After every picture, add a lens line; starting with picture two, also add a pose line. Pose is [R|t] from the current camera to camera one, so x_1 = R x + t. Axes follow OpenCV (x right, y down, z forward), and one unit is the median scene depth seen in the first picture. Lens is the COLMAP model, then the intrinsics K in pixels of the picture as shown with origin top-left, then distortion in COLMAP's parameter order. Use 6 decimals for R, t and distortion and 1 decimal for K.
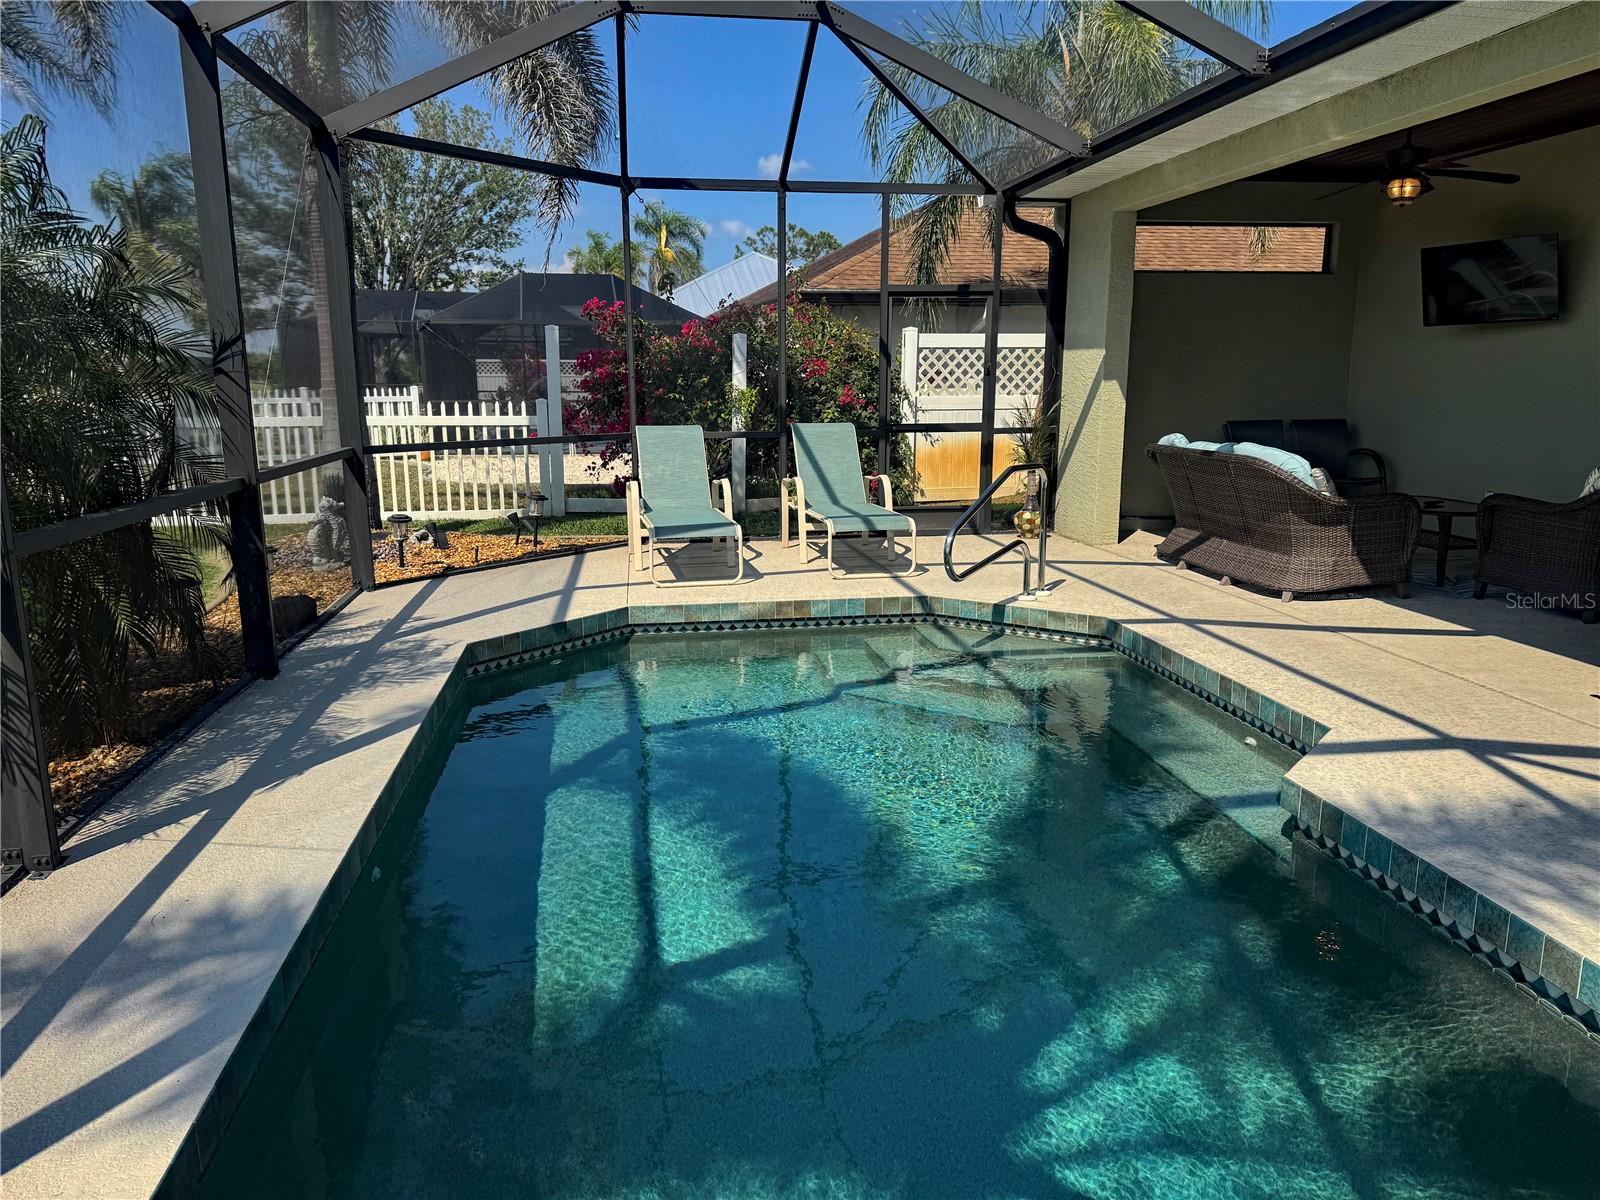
lens RADIAL K [[1106.3, 0, 783.9], [0, 1106.3, 602.0], [0, 0, 1]] dist [0.046199, -0.071193]
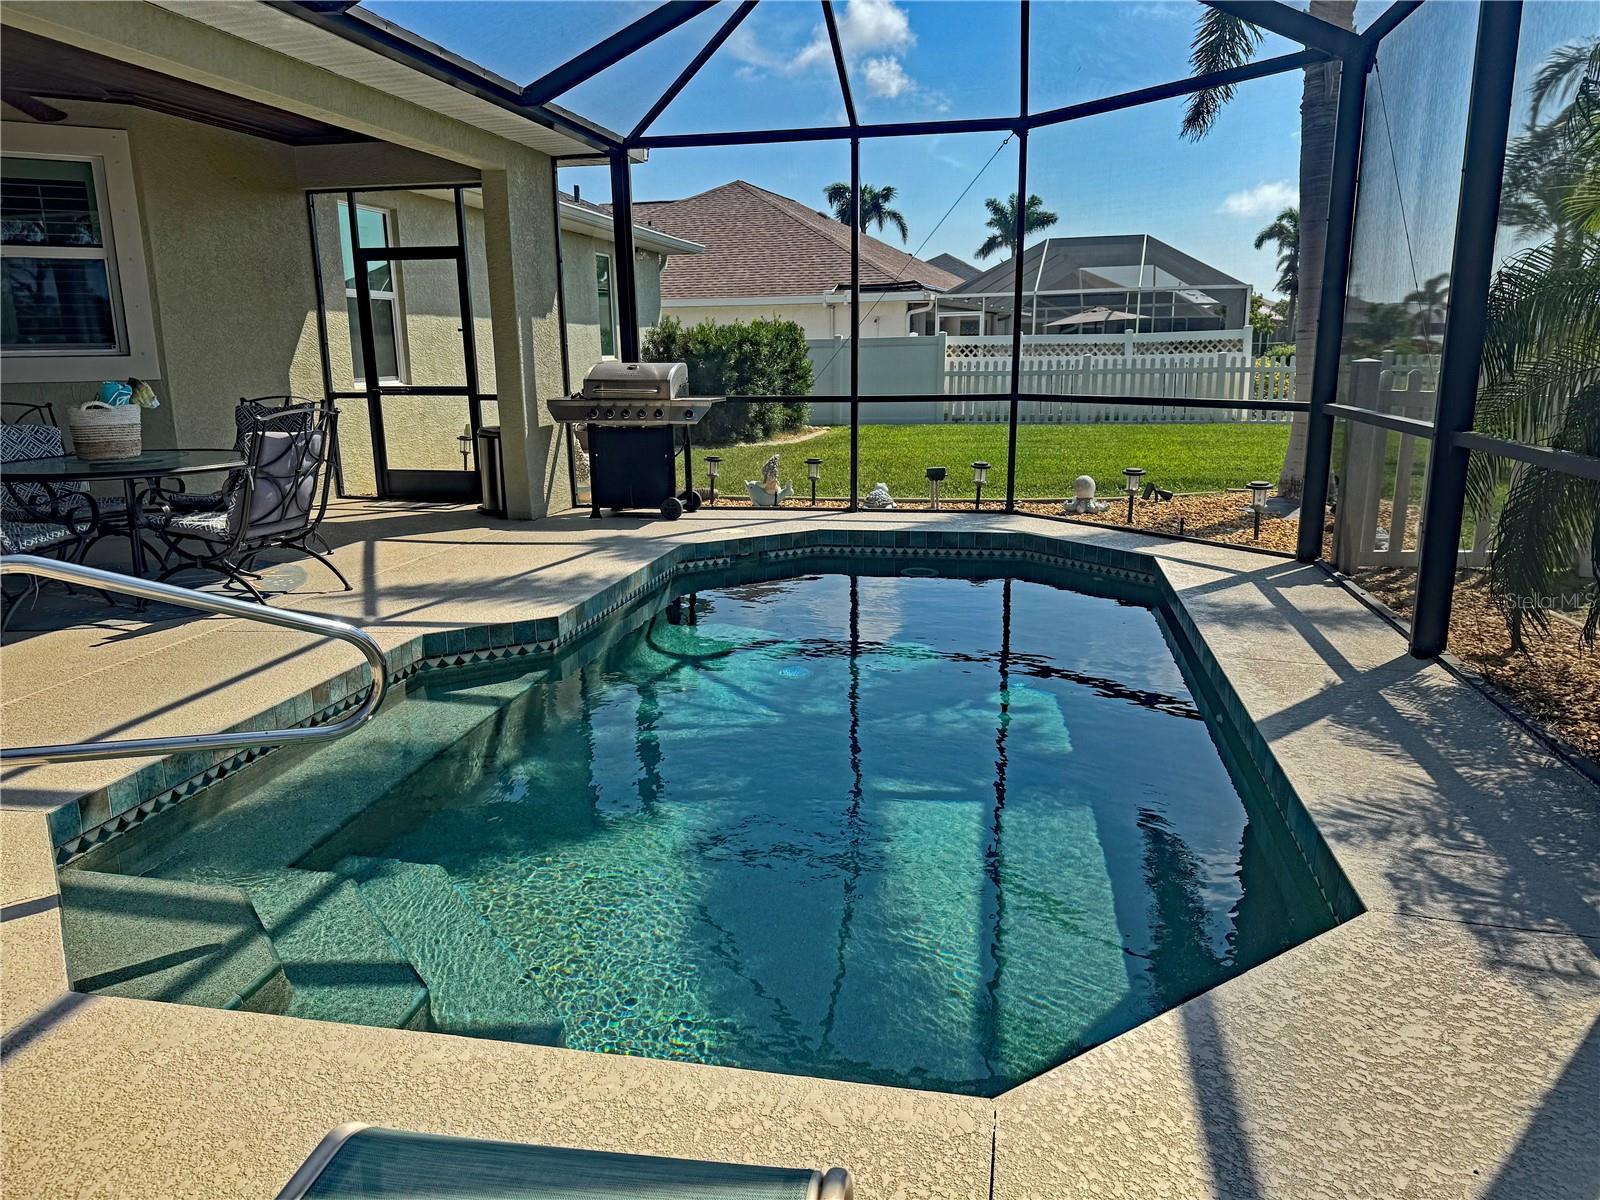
lens RADIAL K [[1106.3, 0, 815.4], [0, 1106.3, 612.9], [0, 0, 1]] dist [0.046199, -0.071193]
pose [[-0.948572, -0.062919, 0.310244, -0.176181], [0.076332, 0.905667, 0.417061, -0.236565], [-0.307219, 0.419294, -0.854288, 1.200906]]
